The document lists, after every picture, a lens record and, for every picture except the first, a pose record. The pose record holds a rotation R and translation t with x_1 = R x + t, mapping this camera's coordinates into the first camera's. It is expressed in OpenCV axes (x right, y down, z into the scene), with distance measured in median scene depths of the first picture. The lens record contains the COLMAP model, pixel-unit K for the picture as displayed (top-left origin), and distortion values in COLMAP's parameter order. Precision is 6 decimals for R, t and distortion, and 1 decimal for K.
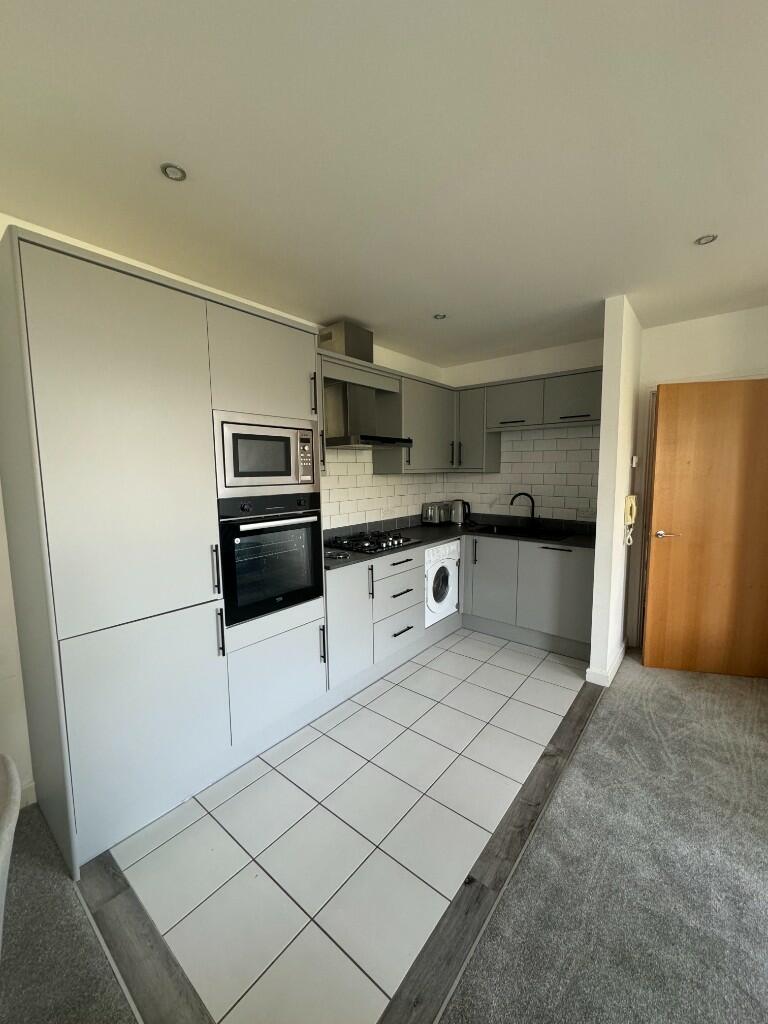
lens RADIAL K [[407.2, 0, 386.0], [0, 407.2, 511.0], [0, 0, 1]] dist [-0.001194, -0.000214]
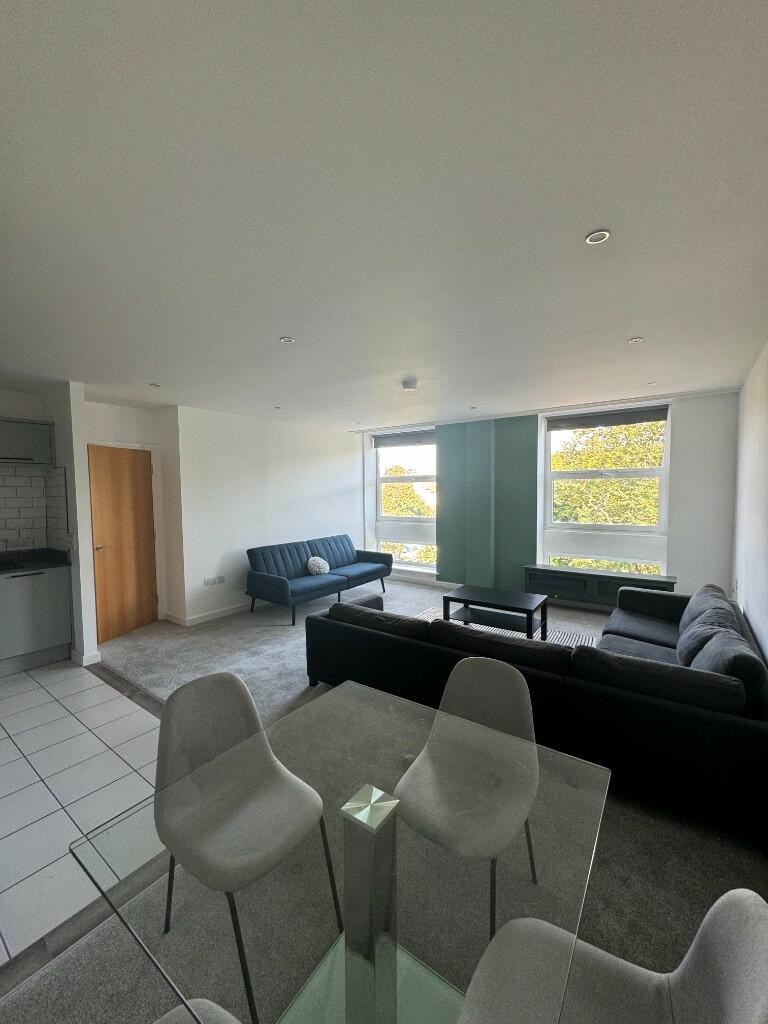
lens RADIAL K [[407.2, 0, 386.0], [0, 407.2, 511.0], [0, 0, 1]] dist [-0.001194, -0.000214]
pose [[-0.064268, -0.042672, 0.997020, -0.827485], [0.109354, 0.992768, 0.049539, -0.031399], [-0.991923, 0.112212, -0.059136, 0.065574]]
